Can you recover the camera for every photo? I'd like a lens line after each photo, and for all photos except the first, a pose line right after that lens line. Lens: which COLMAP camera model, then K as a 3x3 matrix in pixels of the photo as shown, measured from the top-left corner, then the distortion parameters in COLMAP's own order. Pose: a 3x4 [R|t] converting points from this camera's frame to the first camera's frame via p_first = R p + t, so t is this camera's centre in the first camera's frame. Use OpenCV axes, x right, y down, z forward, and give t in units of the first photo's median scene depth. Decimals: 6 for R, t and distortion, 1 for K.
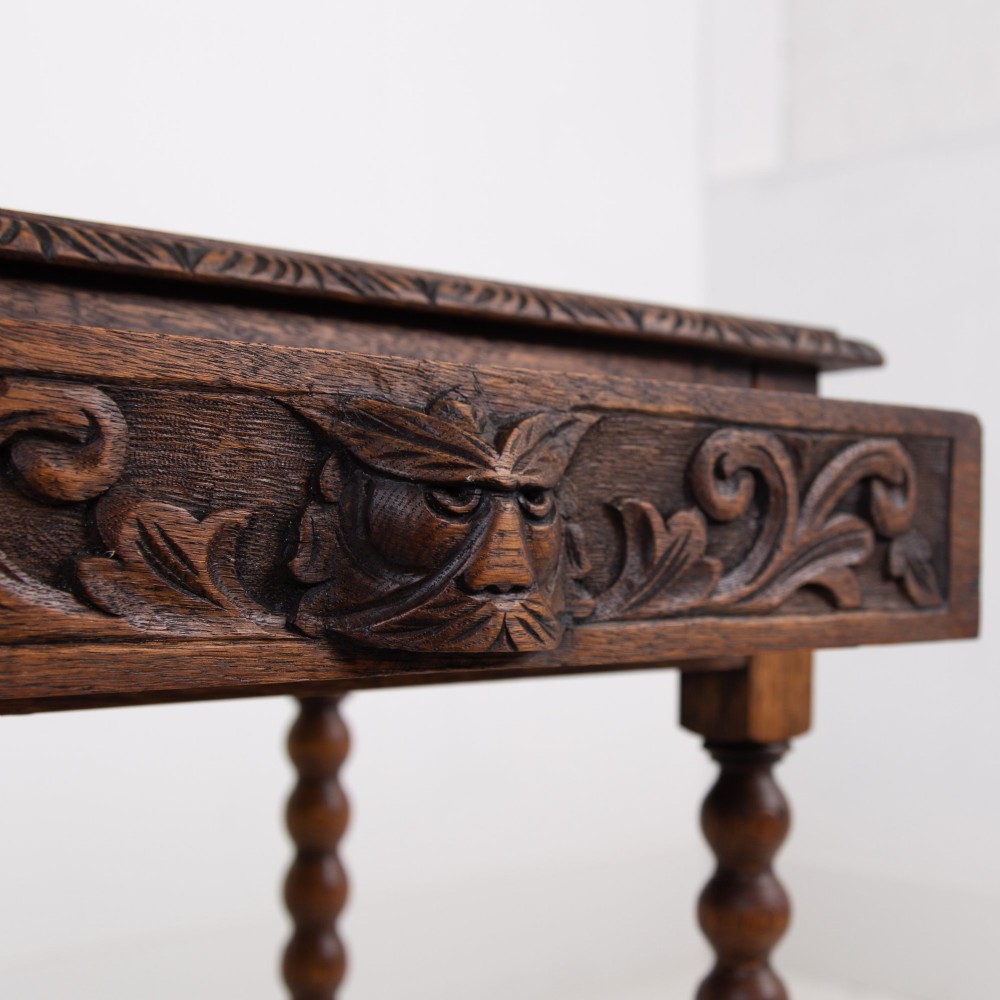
lens RADIAL K [[1578.1, 0, 511.3], [0, 1578.1, 503.0], [0, 0, 1]] dist [0.012911, 0.000000]
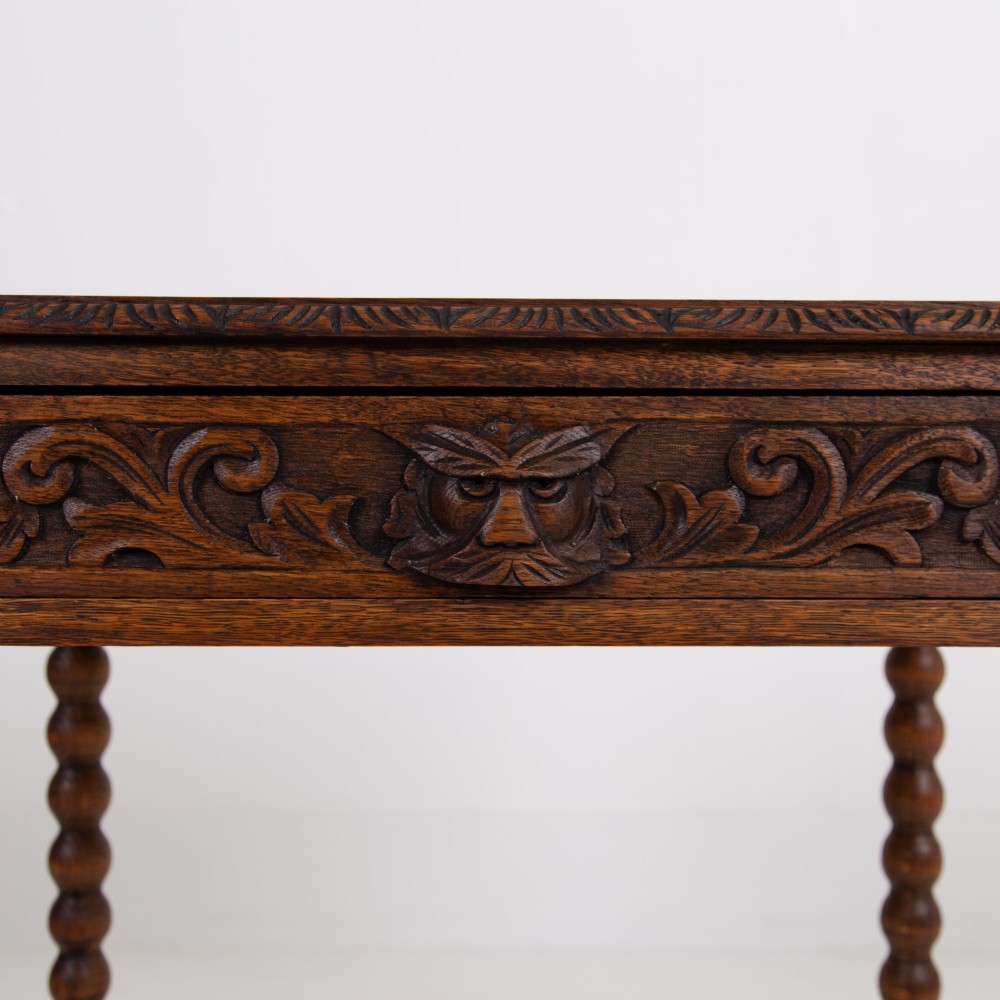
lens RADIAL K [[1578.1, 0, 504.7], [0, 1578.1, 499.0], [0, 0, 1]] dist [0.012911, 0.000000]
pose [[0.785760, 0.006884, -0.618493, 0.847182], [0.018019, 0.999259, 0.034014, -0.038876], [0.618269, -0.037872, 0.785054, -0.195620]]
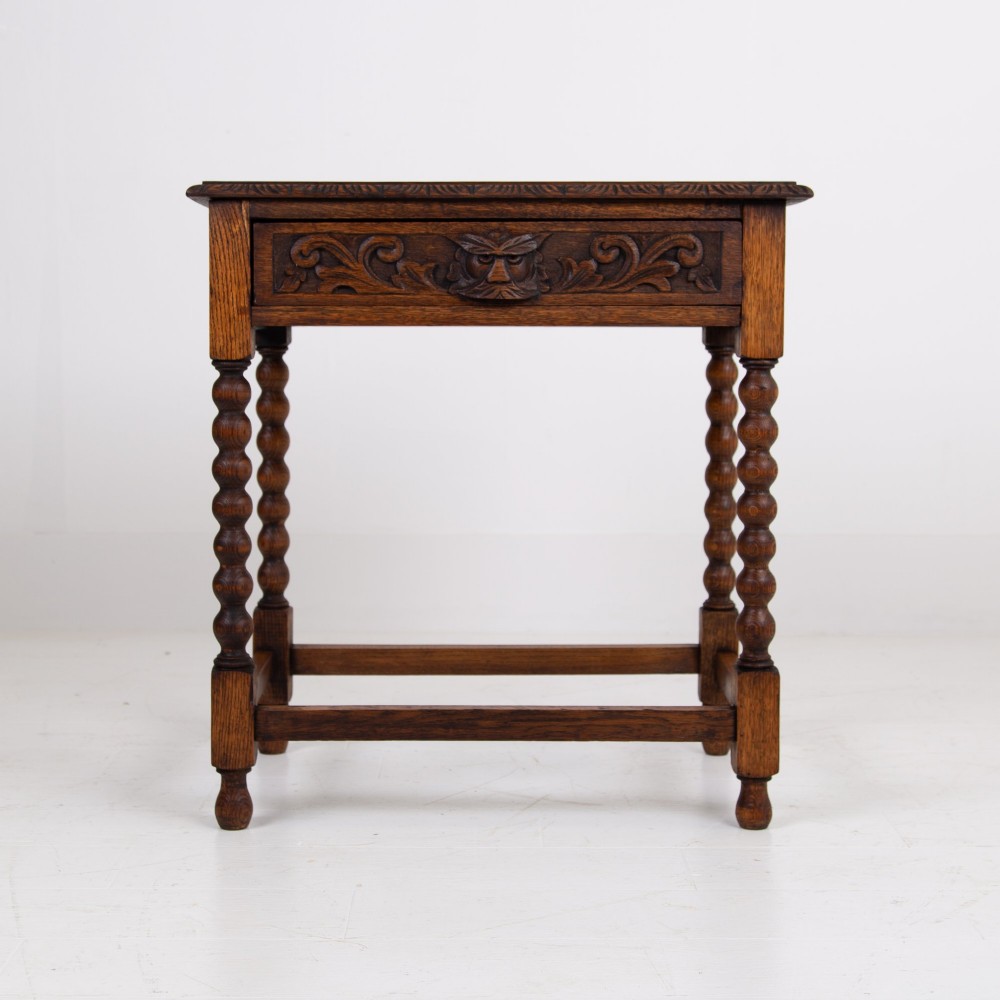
lens RADIAL K [[1948.3, 0, 491.1], [0, 1948.3, 468.7], [0, 0, 1]] dist [-0.007037, 0.000000]
pose [[0.778080, 0.035128, -0.627182, 2.639200], [0.023104, 0.996159, 0.084456, 0.094030], [0.627740, -0.080204, 0.774280, -2.414852]]
